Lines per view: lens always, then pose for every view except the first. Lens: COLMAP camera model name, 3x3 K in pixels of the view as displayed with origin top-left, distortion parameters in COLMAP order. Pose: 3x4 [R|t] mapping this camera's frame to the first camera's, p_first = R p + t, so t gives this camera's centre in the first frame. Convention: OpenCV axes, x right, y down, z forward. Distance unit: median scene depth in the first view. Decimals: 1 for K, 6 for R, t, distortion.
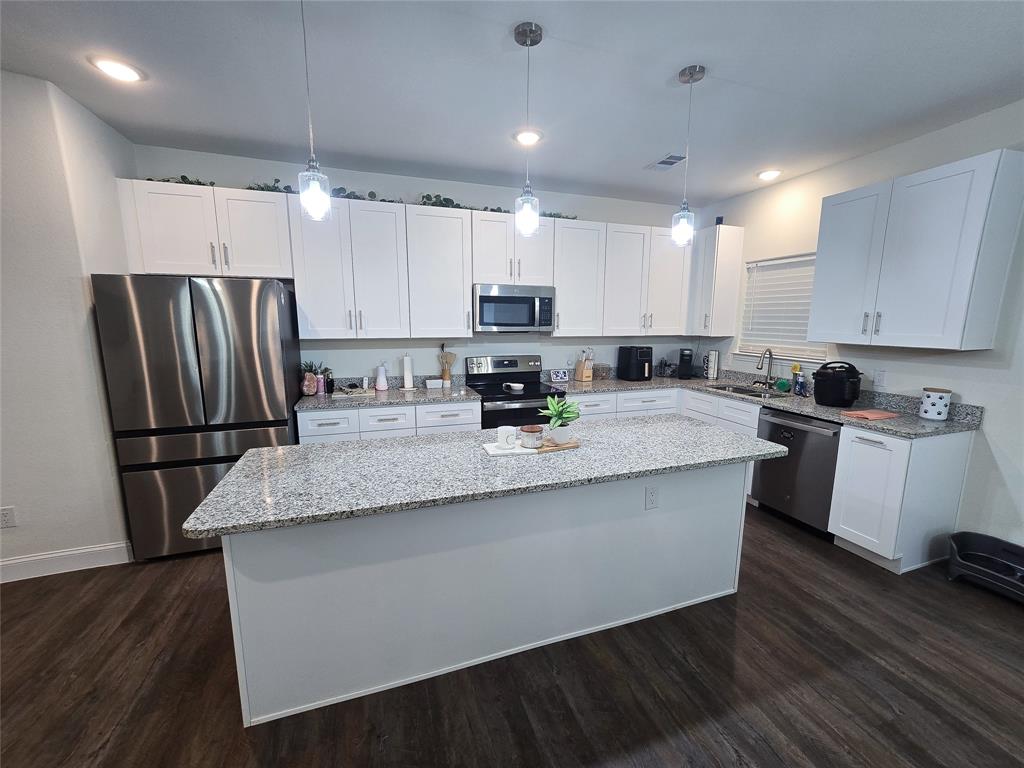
lens RADIAL K [[421.5, 0, 520.7], [0, 421.5, 389.8], [0, 0, 1]] dist [-0.011504, 0.008095]
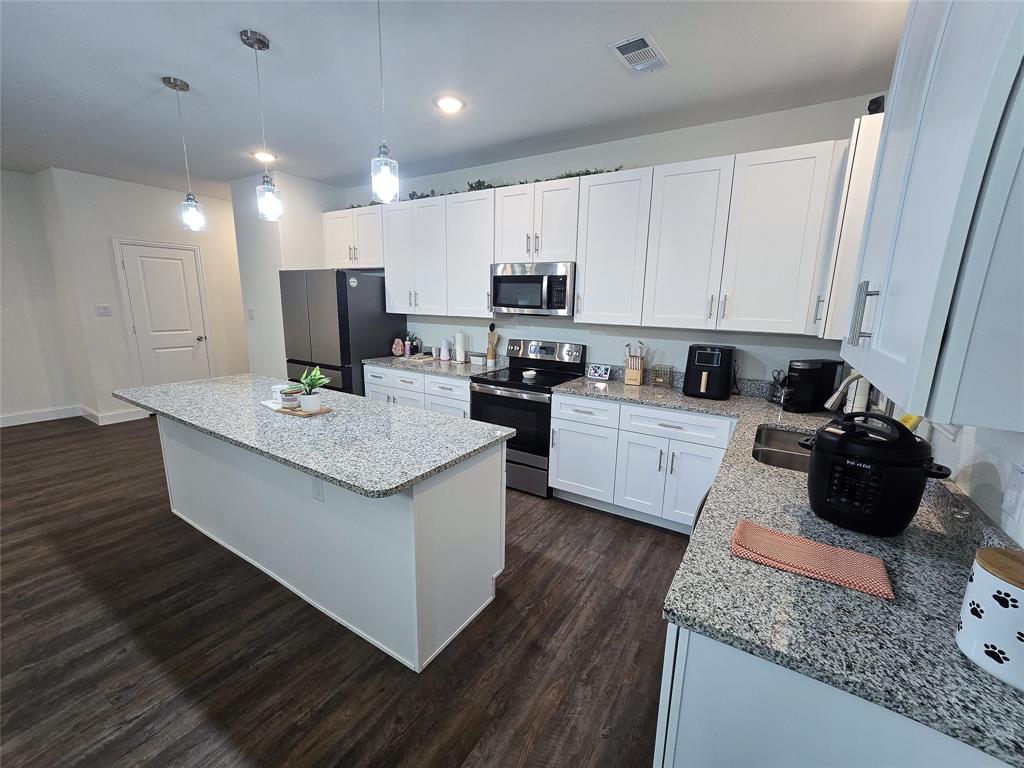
lens RADIAL K [[421.5, 0, 520.7], [0, 421.5, 389.8], [0, 0, 1]] dist [-0.011504, 0.008095]
pose [[0.621330, 0.172013, -0.764435, 0.712271], [-0.150812, 0.983617, 0.098754, -0.065396], [0.768899, 0.053927, 0.637092, 0.418769]]
